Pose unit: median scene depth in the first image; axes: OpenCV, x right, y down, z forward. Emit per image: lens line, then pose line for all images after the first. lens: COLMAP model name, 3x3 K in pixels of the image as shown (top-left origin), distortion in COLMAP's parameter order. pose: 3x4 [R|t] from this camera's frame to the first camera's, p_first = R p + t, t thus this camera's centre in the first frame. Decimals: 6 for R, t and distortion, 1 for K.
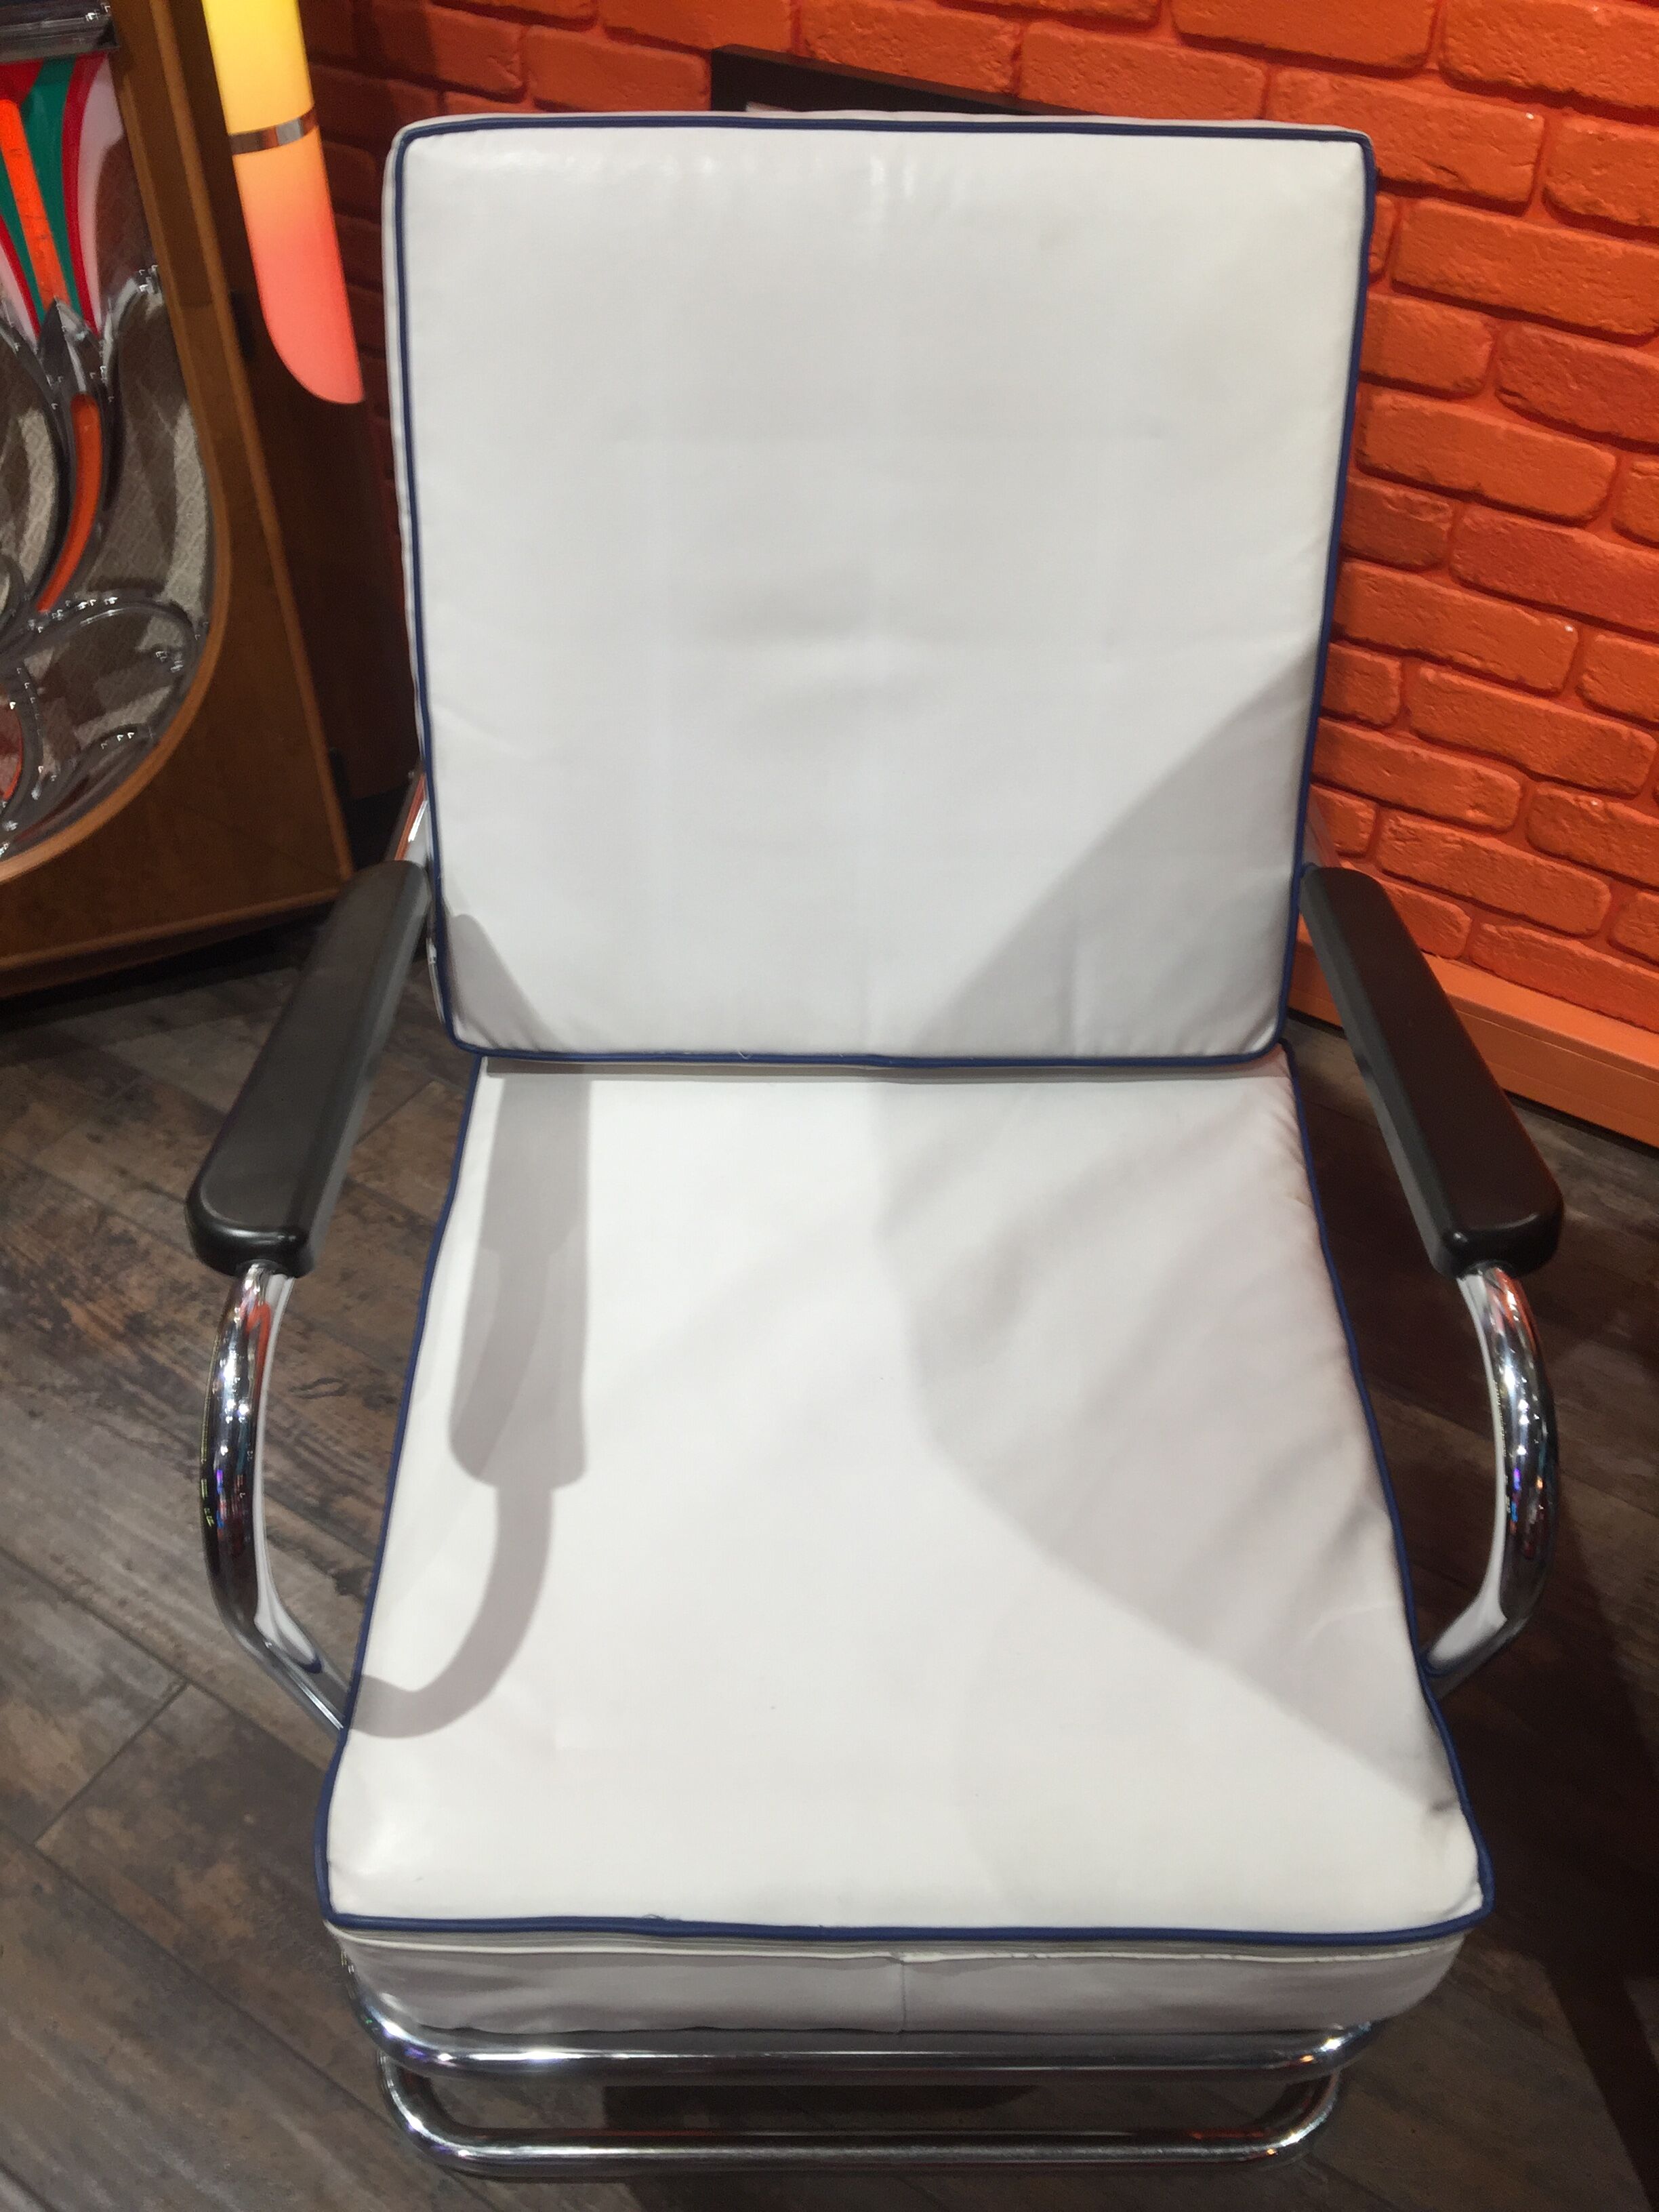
lens RADIAL K [[1871.6, 0, 830.0], [0, 1871.6, 1145.2], [0, 0, 1]] dist [0.082268, -0.124812]
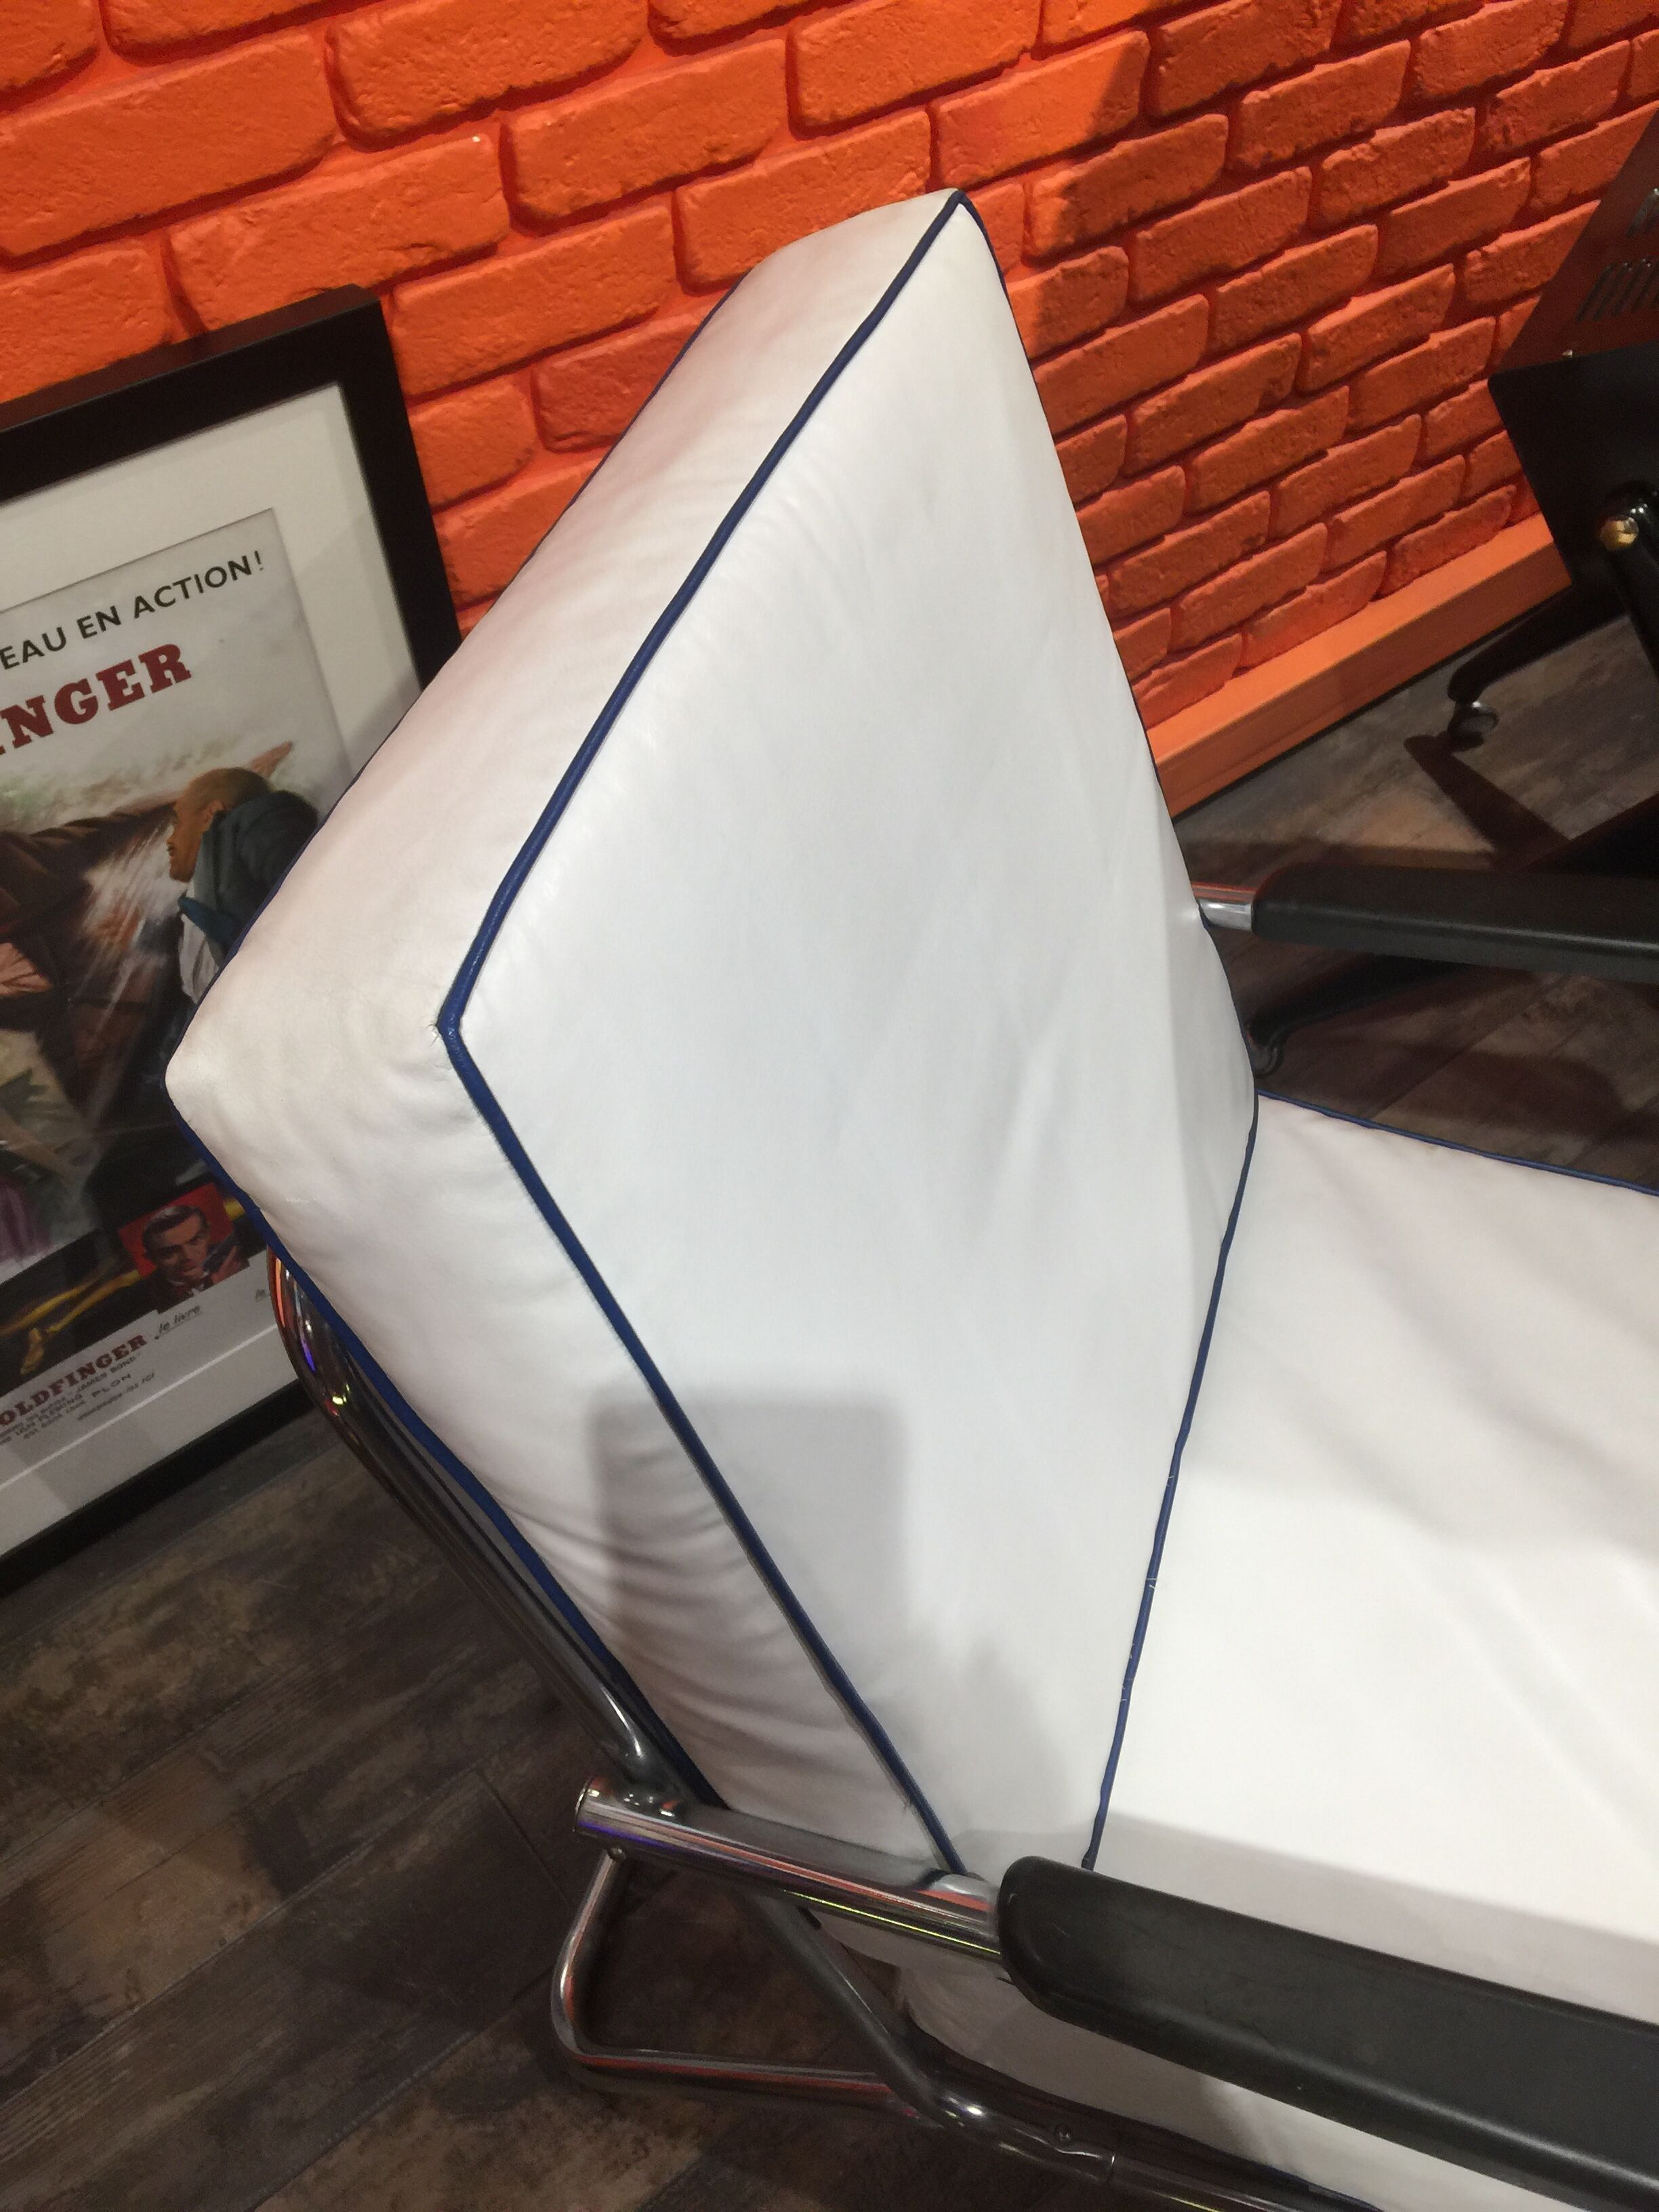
lens RADIAL K [[1956.9, 0, 756.6], [0, 1956.9, 1110.4], [0, 0, 1]] dist [0.112765, -0.154465]
pose [[0.309229, -0.700611, 0.643057, -0.329800], [0.684605, 0.633344, 0.360821, -0.394417], [-0.660071, 0.328664, 0.675489, 0.379698]]
